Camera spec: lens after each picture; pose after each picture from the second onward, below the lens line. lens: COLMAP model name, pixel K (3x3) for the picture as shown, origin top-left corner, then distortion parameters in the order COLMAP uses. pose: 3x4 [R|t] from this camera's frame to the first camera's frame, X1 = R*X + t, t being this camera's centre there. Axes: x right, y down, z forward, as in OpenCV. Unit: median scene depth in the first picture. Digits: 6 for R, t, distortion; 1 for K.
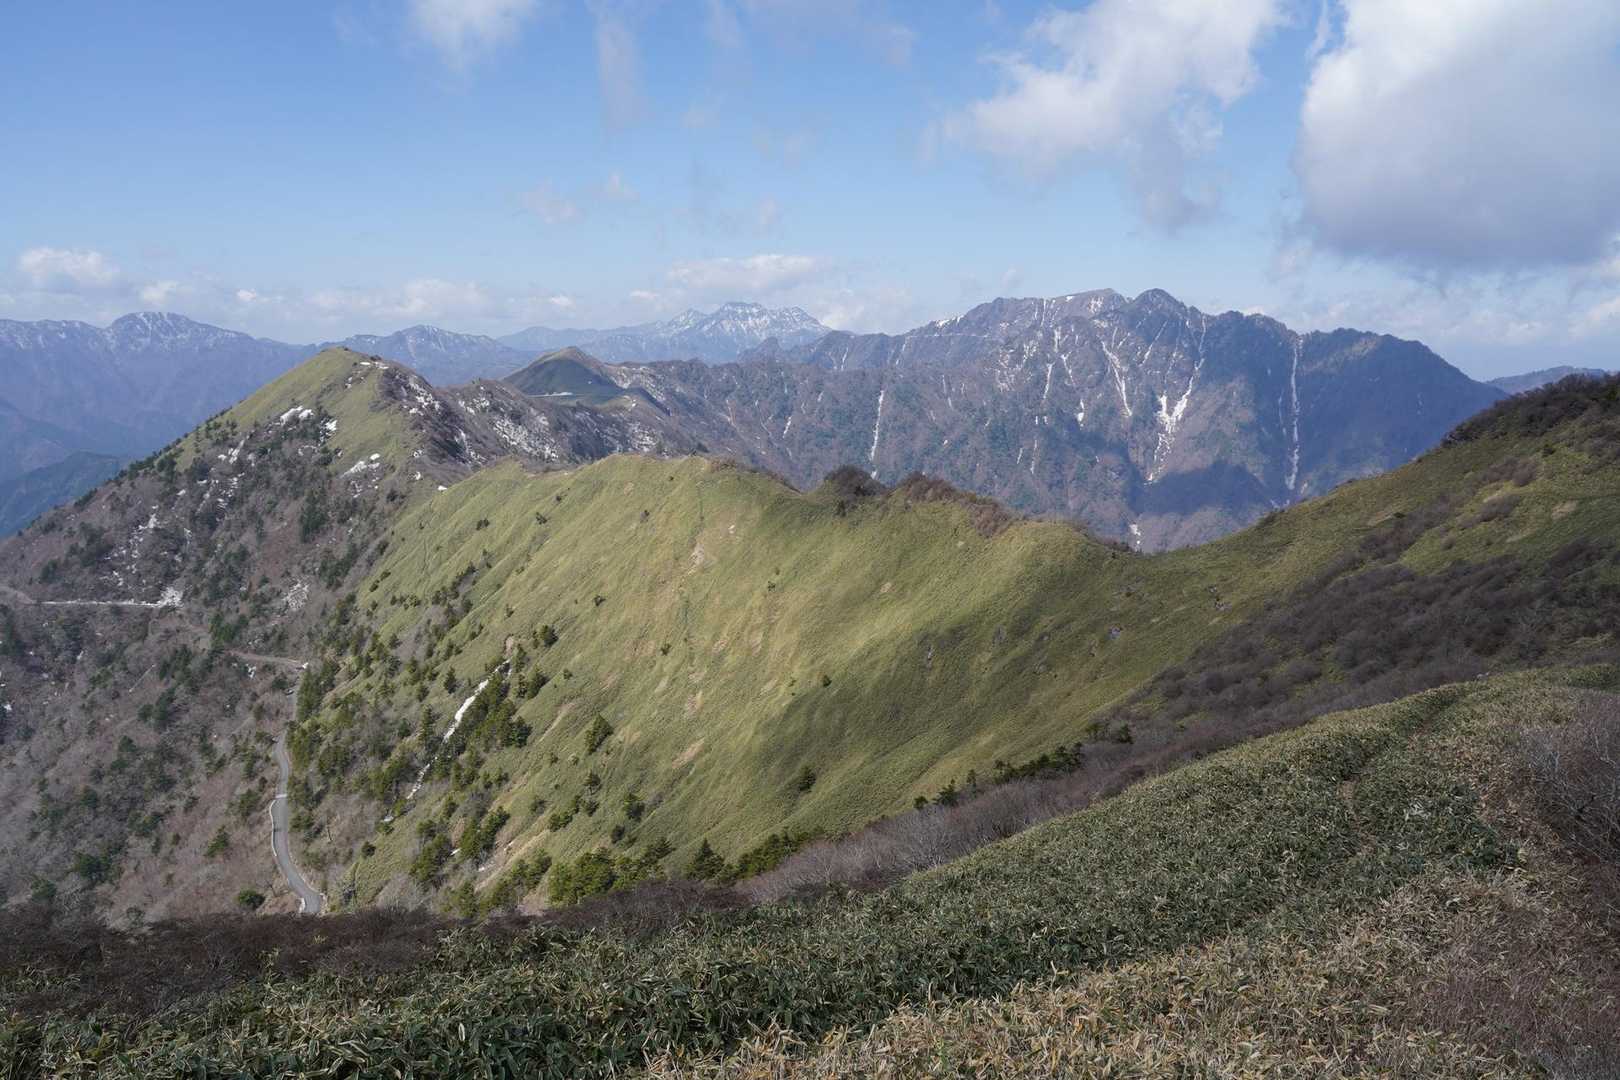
lens RADIAL K [[1982.7, 0, 810.0], [0, 1982.7, 540.0], [0, 0, 1]] dist [0.128165, 0.004488]
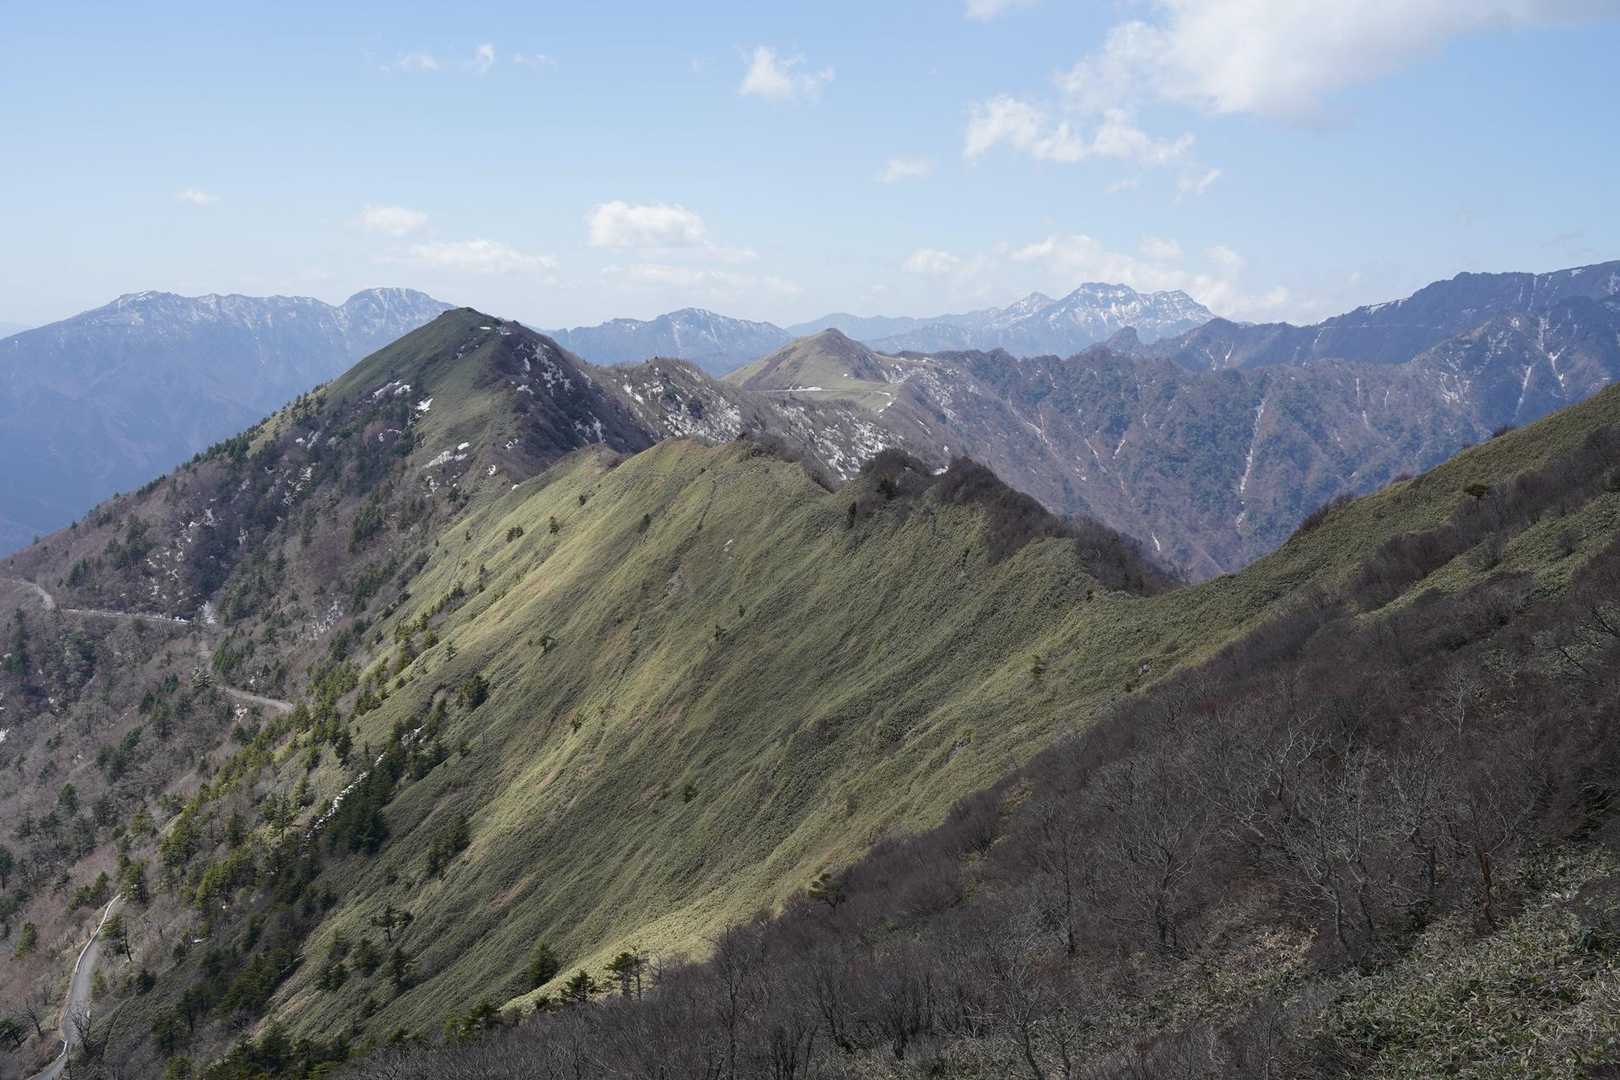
lens RADIAL K [[1982.7, 0, 810.0], [0, 1982.7, 540.0], [0, 0, 1]] dist [0.128165, 0.004488]
pose [[0.931268, 0.047782, -0.361189, 0.167044], [-0.063007, 0.997547, -0.030487, 0.008123], [0.358846, 0.051149, 0.931994, 0.318630]]
